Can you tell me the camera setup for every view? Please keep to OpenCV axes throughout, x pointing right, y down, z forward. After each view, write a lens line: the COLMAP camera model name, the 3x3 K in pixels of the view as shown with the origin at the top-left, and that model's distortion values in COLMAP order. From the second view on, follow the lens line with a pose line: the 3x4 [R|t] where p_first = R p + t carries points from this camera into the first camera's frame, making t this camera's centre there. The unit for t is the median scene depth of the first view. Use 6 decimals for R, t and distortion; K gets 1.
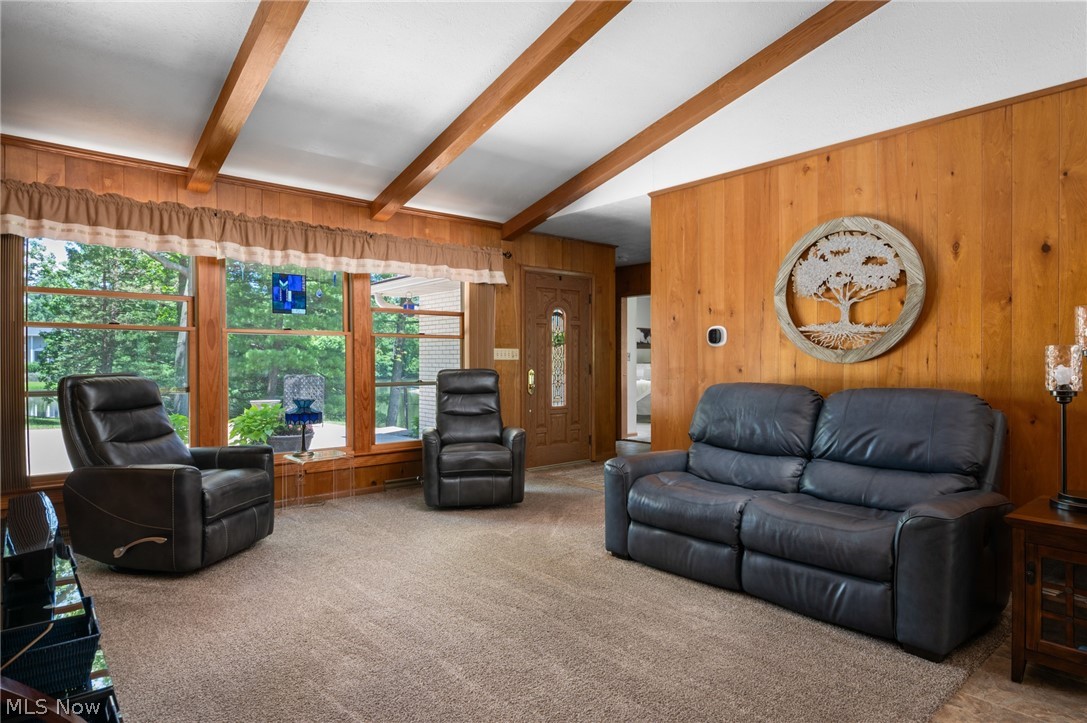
lens RADIAL K [[616.8, 0, 562.5], [0, 616.8, 360.8], [0, 0, 1]] dist [0.000855, -0.000265]
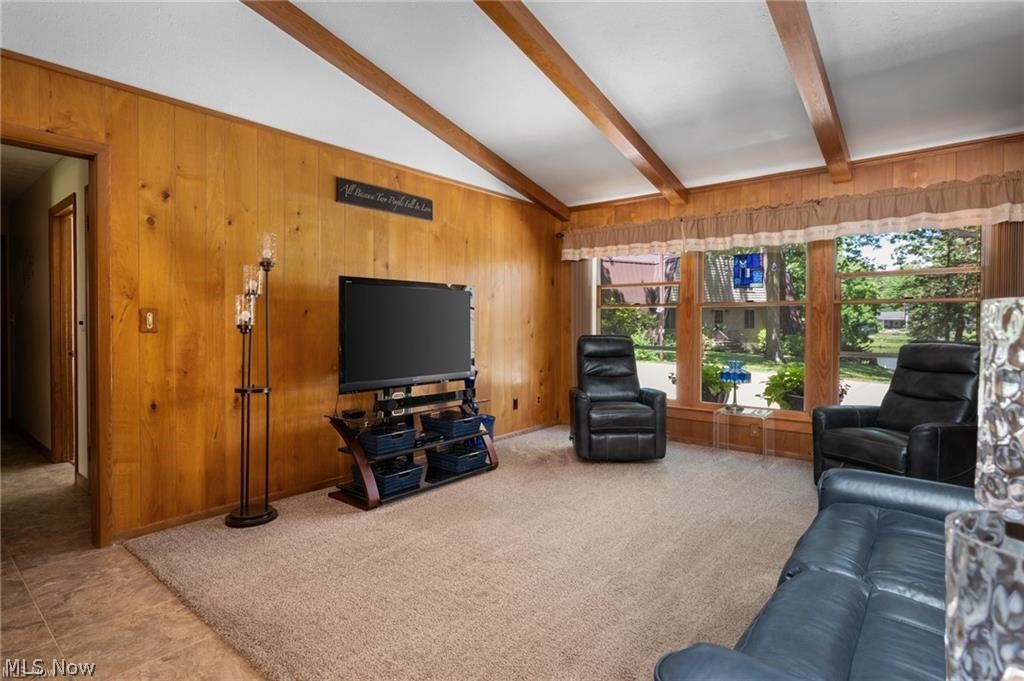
lens RADIAL K [[527.1, 0, 513.3], [0, 527.1, 335.4], [0, 0, 1]] dist [0.012242, 0.000513]
pose [[0.164373, 0.022169, -0.986149, 0.589458], [-0.004065, 0.999754, 0.021798, -0.007809], [0.986390, 0.000425, 0.164423, 0.492089]]
